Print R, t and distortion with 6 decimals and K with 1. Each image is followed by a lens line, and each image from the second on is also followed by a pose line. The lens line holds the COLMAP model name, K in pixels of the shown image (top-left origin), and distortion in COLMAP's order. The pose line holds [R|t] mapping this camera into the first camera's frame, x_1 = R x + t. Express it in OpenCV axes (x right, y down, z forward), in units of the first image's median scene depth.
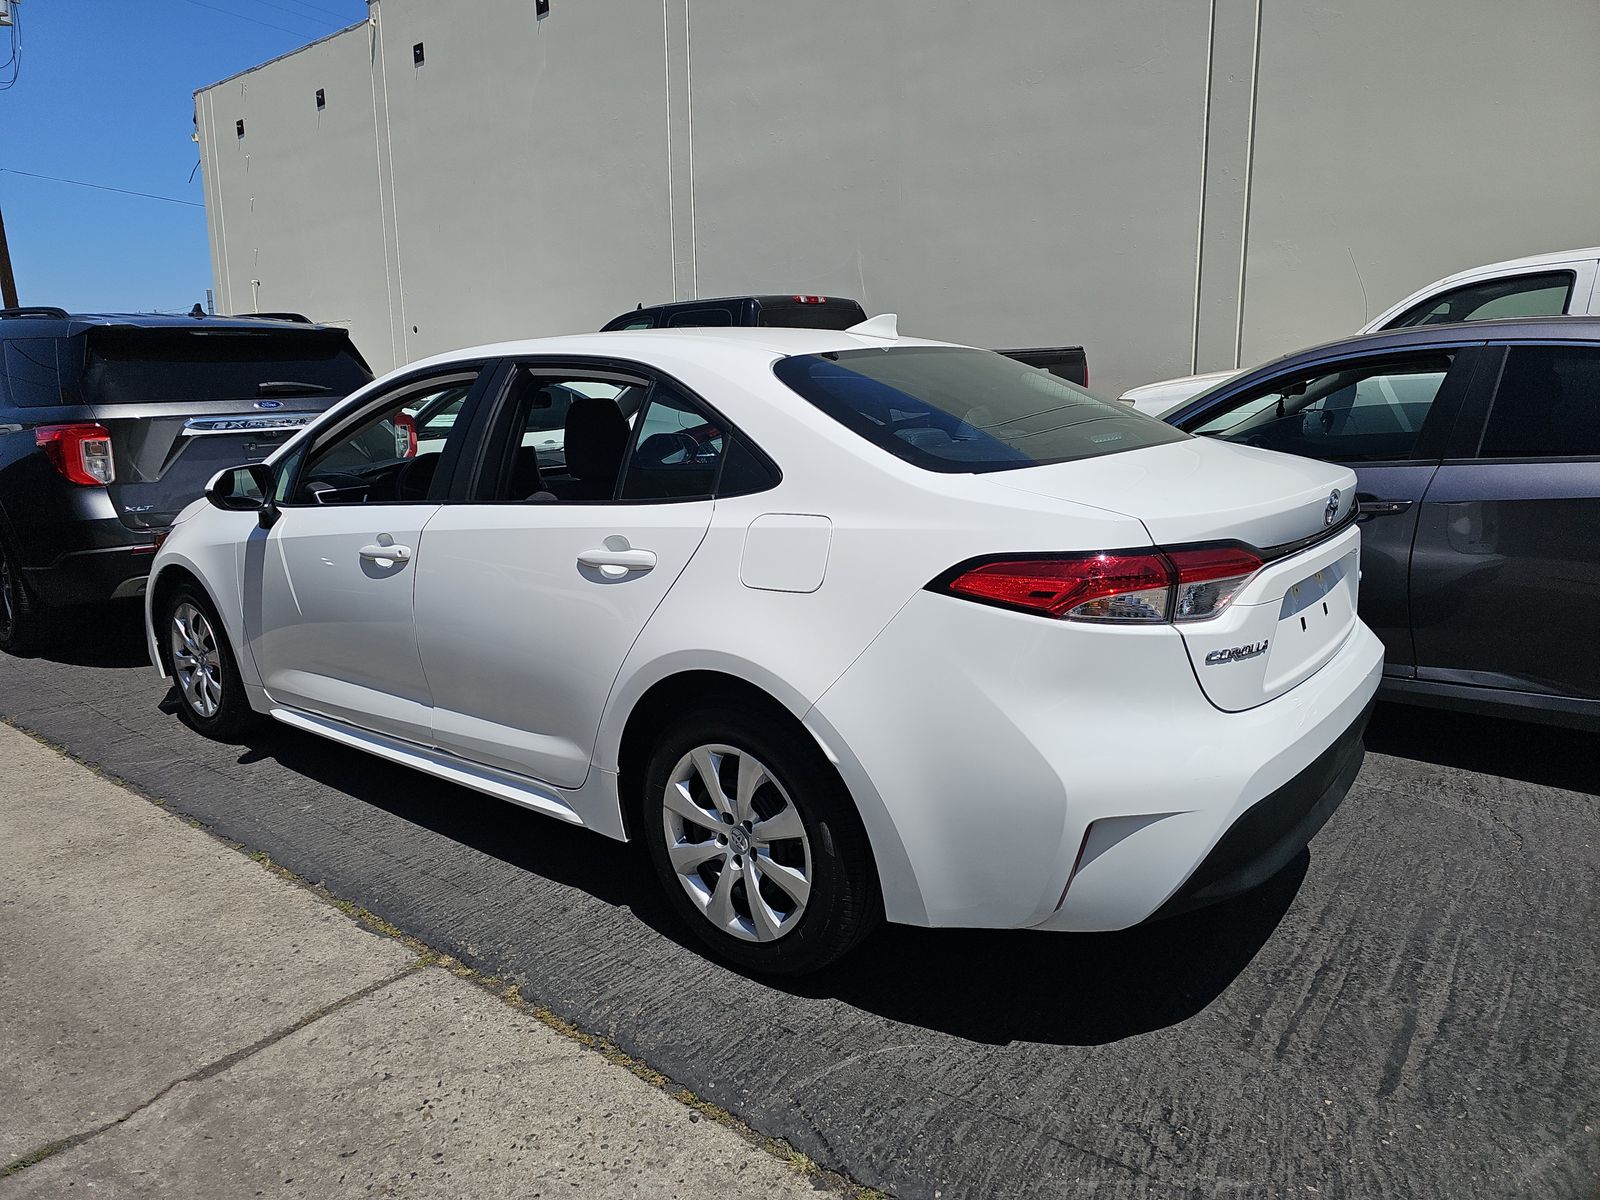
lens RADIAL K [[1067.6, 0, 791.1], [0, 1067.6, 600.9], [0, 0, 1]] dist [0.041071, -0.040204]
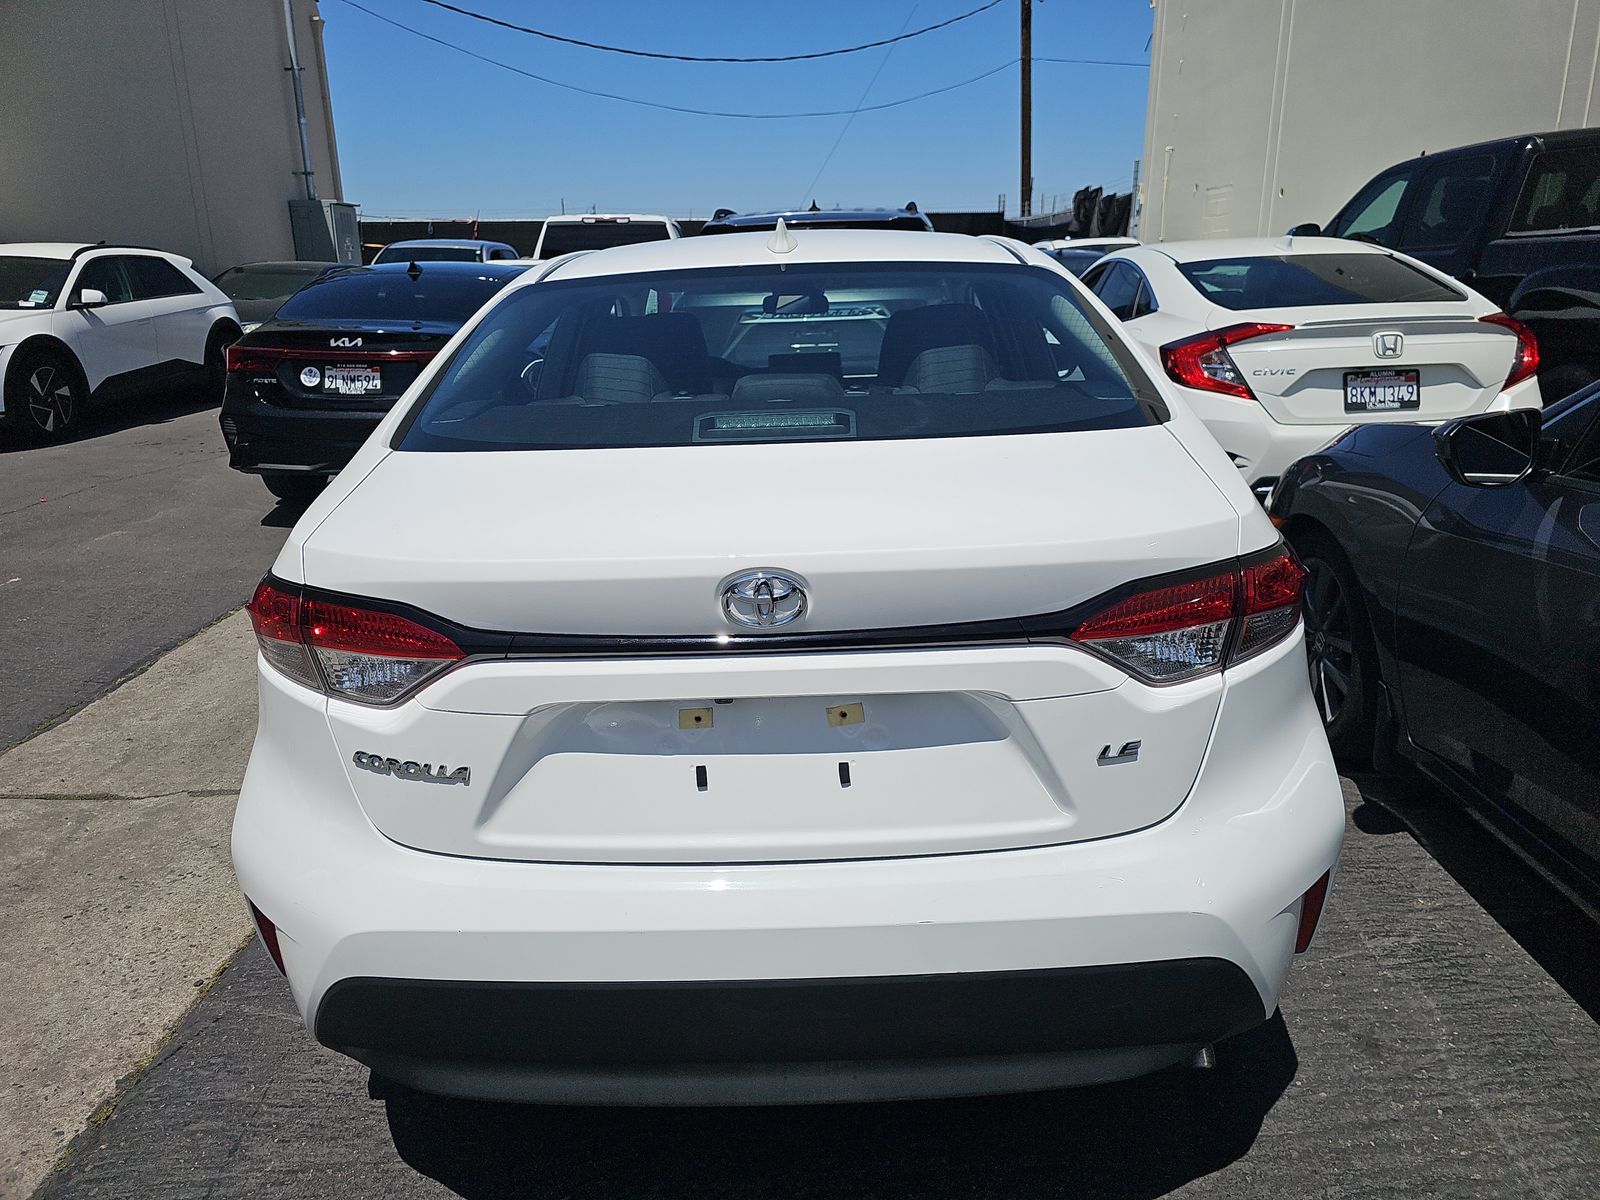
lens RADIAL K [[1067.6, 0, 791.1], [0, 1067.6, 600.9], [0, 0, 1]] dist [0.041071, -0.040204]
pose [[0.616767, 0.233446, -0.751732, 0.969027], [-0.140882, 0.972328, 0.186362, -0.197927], [0.774435, -0.009036, 0.632589, 0.695498]]
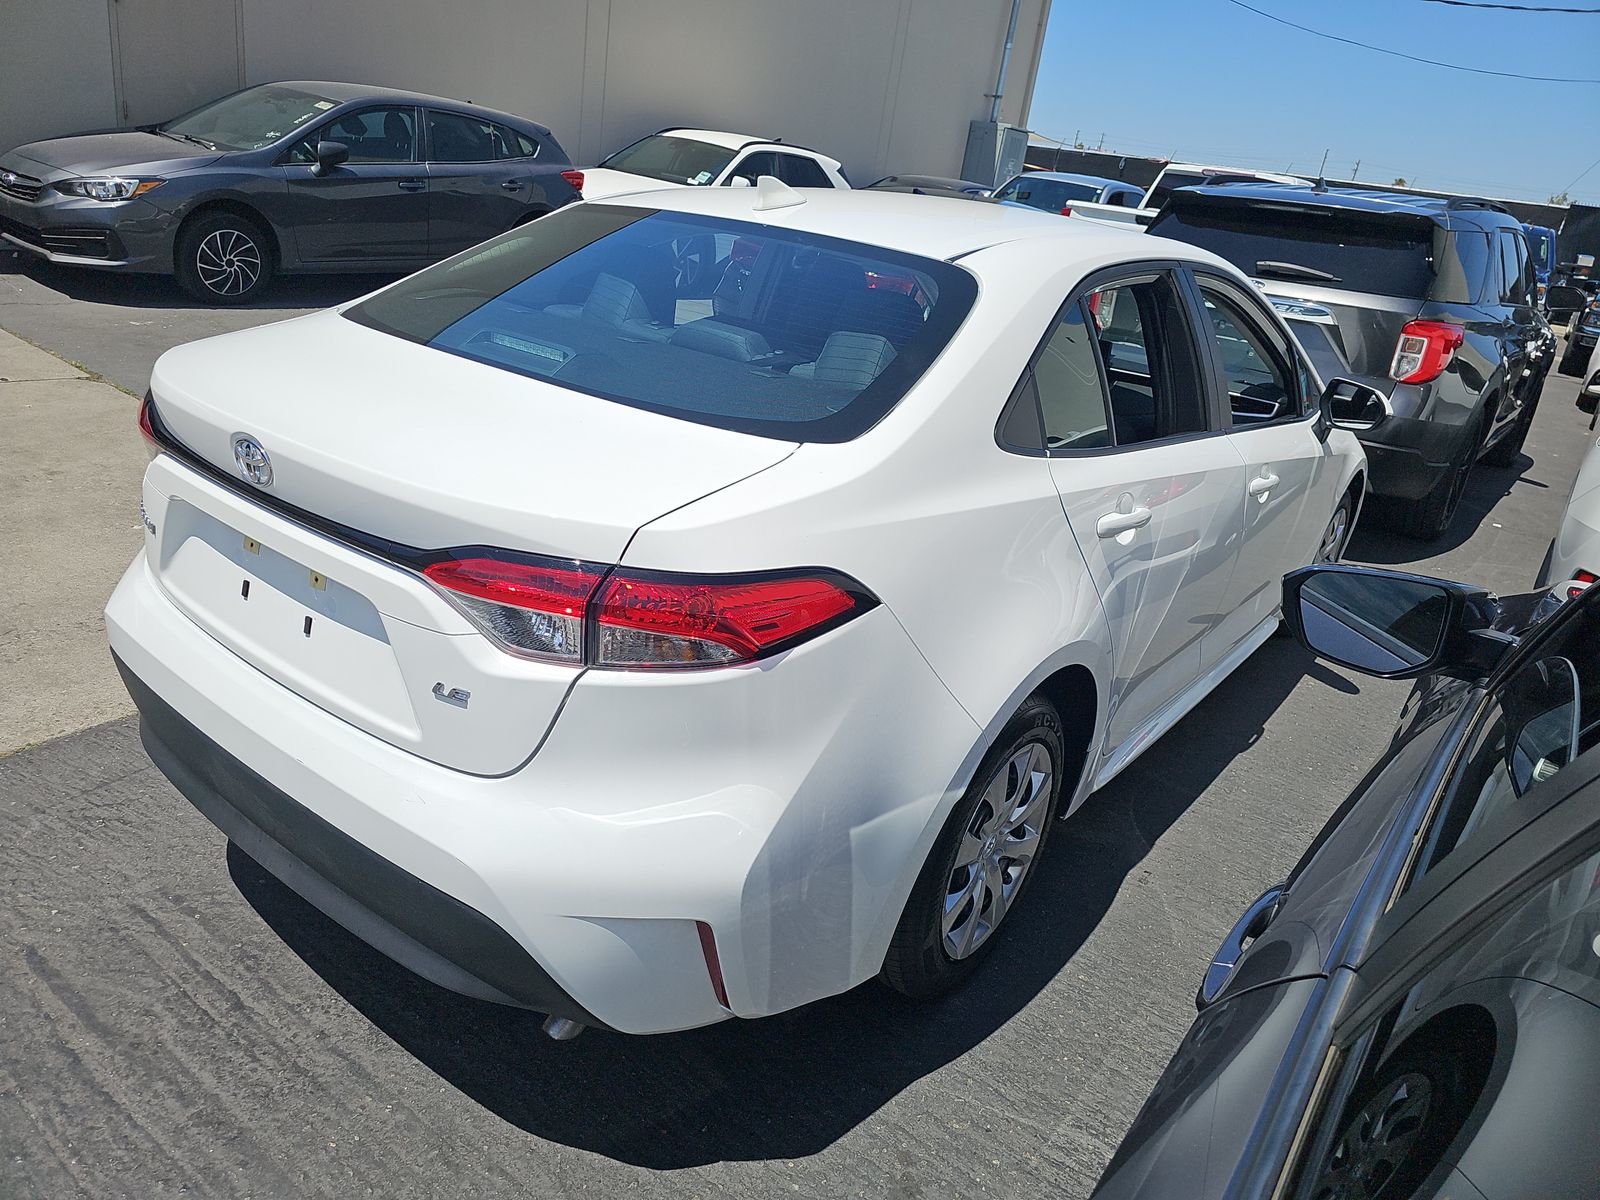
lens RADIAL K [[1067.6, 0, 791.1], [0, 1067.6, 600.9], [0, 0, 1]] dist [0.041071, -0.040204]
pose [[0.019584, 0.392375, -0.919597, 1.234462], [-0.314156, 0.875603, 0.366913, -0.384685], [0.949169, 0.281711, 0.140414, 1.306763]]
